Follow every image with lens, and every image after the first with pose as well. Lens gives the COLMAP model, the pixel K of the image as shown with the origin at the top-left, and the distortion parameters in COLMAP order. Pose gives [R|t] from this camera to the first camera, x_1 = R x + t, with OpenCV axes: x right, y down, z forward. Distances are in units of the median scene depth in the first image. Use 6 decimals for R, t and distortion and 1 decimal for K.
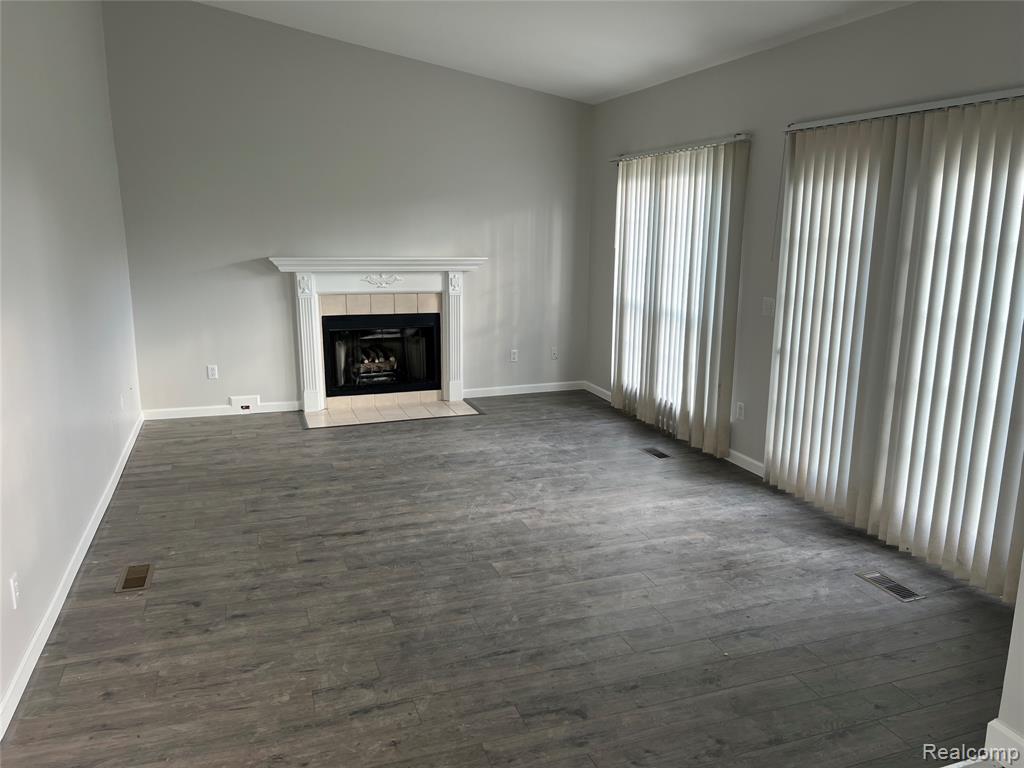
lens RADIAL K [[773.0, 0, 510.8], [0, 773.0, 393.8], [0, 0, 1]] dist [0.039041, -0.056072]
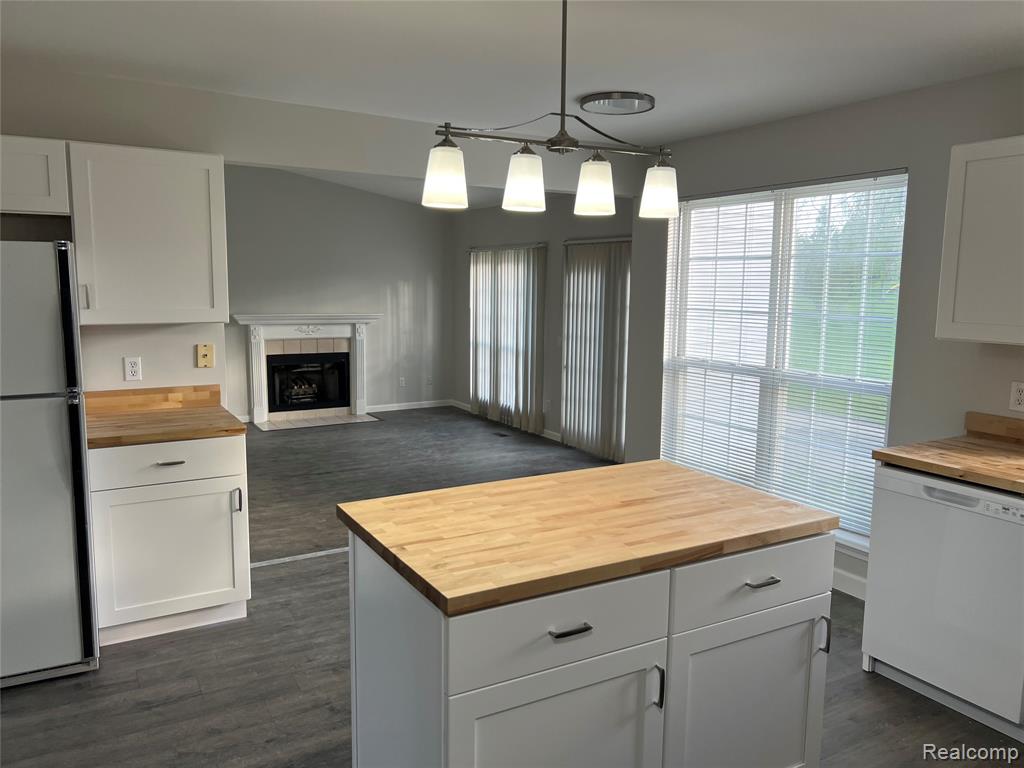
lens RADIAL K [[773.0, 0, 516.0], [0, 773.0, 382.9], [0, 0, 1]] dist [0.039041, -0.056072]
pose [[0.981031, -0.020096, 0.192805, -0.073403], [0.036309, 0.996058, -0.080930, 0.085998], [-0.190419, 0.086396, 0.977894, -0.493166]]
